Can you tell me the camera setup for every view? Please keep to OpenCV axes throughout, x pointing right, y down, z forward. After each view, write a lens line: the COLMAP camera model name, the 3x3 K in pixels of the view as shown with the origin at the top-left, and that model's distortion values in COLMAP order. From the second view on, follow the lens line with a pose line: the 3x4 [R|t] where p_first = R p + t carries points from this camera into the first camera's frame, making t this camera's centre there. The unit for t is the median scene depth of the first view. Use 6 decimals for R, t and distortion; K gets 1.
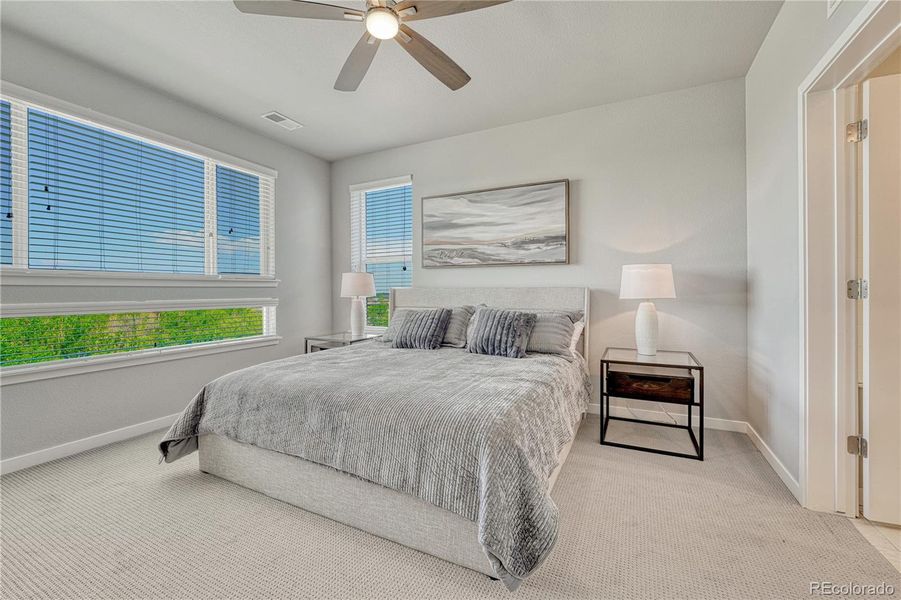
lens RADIAL K [[378.7, 0, 446.2], [0, 378.7, 292.3], [0, 0, 1]] dist [-0.001735, -0.000065]
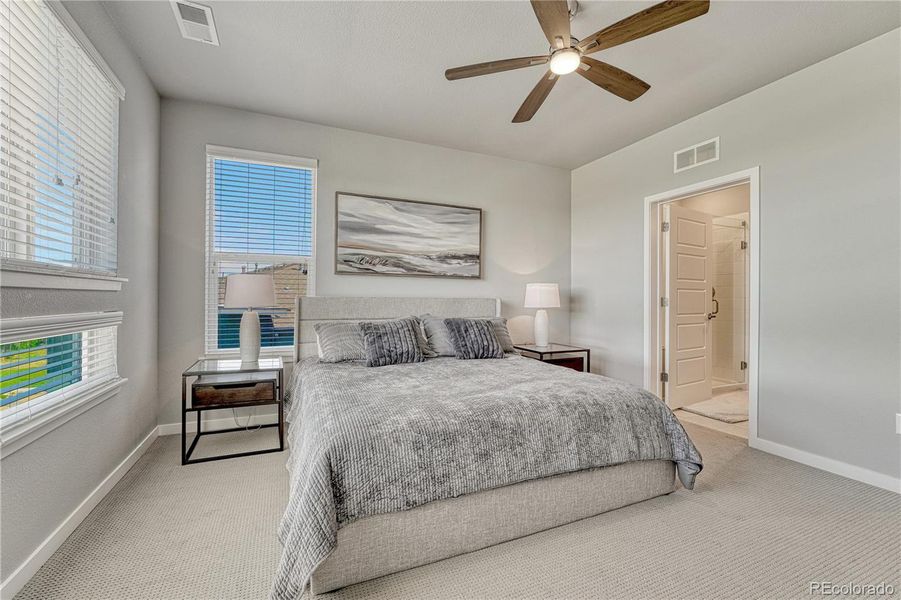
lens RADIAL K [[378.7, 0, 450.5], [0, 378.7, 300.0], [0, 0, 1]] dist [-0.001977, 0.000523]
pose [[0.636416, 0.008055, 0.771304, -0.631724], [-0.005811, 0.999967, -0.005649, -0.000469], [-0.771324, -0.000887, 0.636442, 0.285744]]
